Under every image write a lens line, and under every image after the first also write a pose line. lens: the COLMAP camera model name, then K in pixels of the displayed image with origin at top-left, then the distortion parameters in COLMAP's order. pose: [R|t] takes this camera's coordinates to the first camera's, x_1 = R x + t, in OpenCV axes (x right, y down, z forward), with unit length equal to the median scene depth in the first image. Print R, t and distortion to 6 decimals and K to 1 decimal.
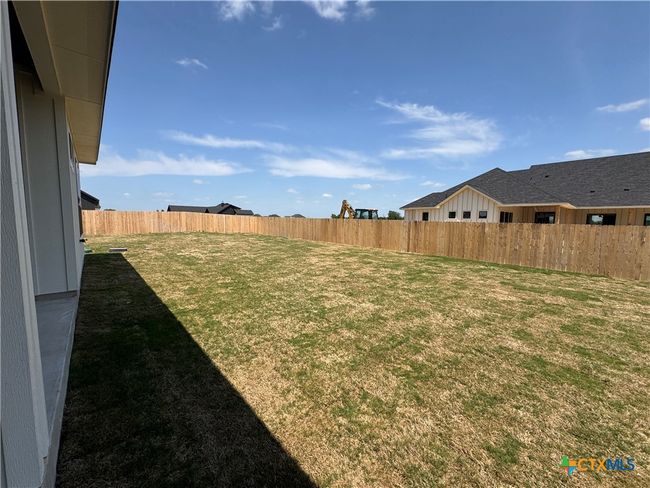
lens RADIAL K [[259.6, 0, 327.5], [0, 259.6, 237.8], [0, 0, 1]] dist [-0.000818, 0.000108]
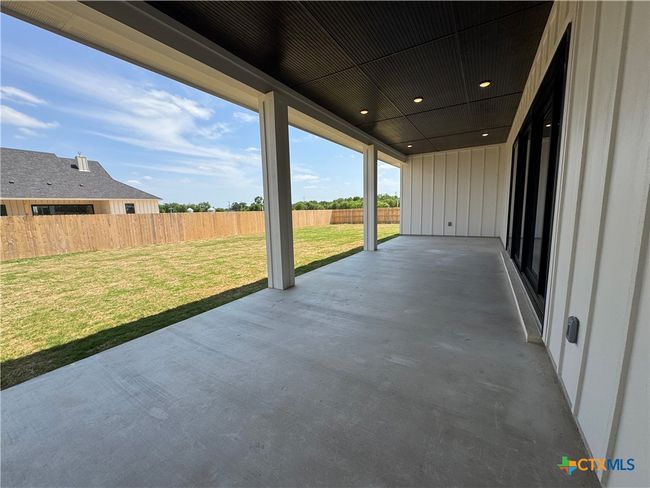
lens RADIAL K [[259.6, 0, 326.2], [0, 259.6, 247.5], [0, 0, 1]] dist [-0.000818, 0.000108]
pose [[-0.284157, -0.156321, 0.945948, -0.638037], [0.084364, 0.978716, 0.187078, -0.027632], [-0.955059, 0.132963, -0.264922, 0.173637]]
